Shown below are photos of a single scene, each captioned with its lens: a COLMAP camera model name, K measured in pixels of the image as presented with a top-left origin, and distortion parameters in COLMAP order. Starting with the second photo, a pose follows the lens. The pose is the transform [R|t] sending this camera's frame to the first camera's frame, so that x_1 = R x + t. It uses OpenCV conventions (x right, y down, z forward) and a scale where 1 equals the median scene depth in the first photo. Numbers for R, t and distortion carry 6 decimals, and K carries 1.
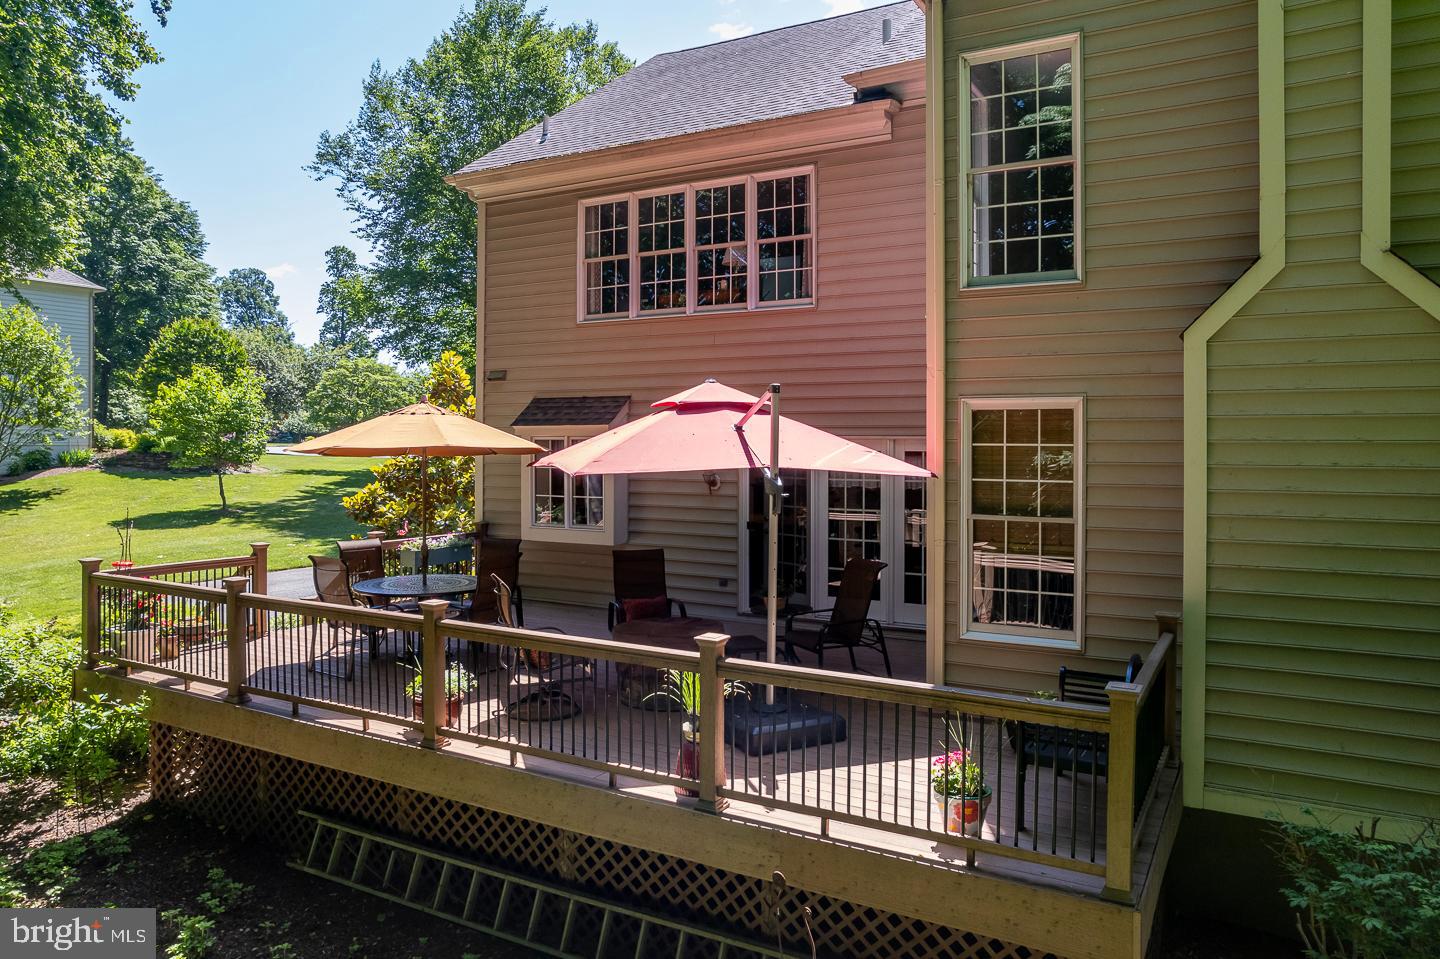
lens RADIAL K [[969.0, 0, 720.1], [0, 969.0, 444.9], [0, 0, 1]] dist [-0.011801, 0.001115]
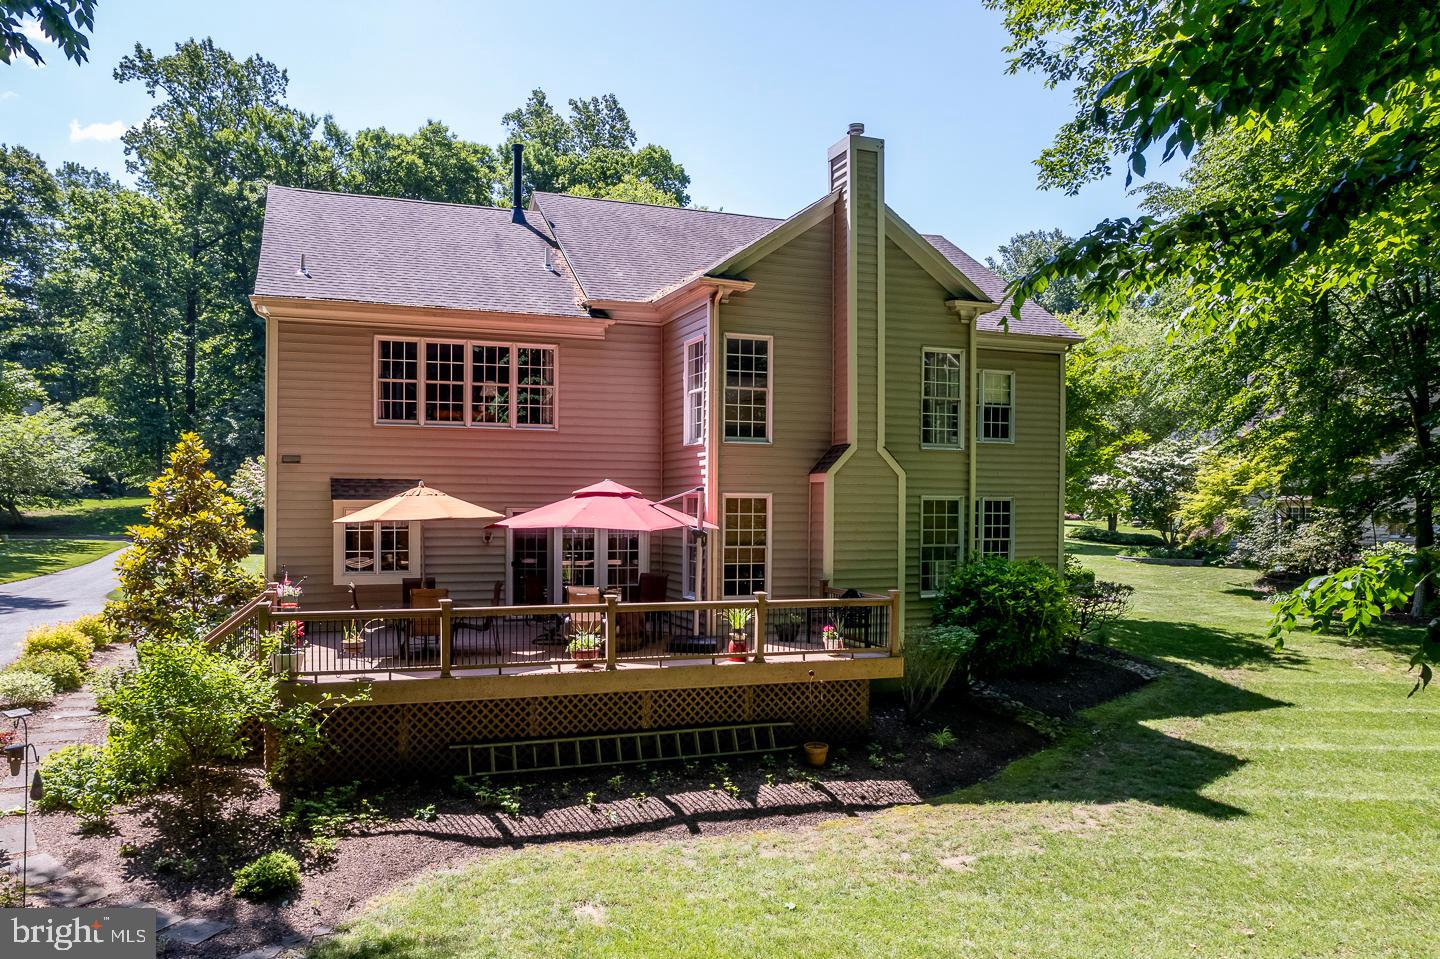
lens RADIAL K [[897.8, 0, 720.0], [0, 897.8, 479.5], [0, 0, 1]] dist [-0.019820, 0.000227]
pose [[0.679186, 0.019177, 0.733715, -0.965681], [0.002714, 0.999586, -0.028639, -0.016015], [-0.733961, 0.021443, 0.678853, -0.275872]]
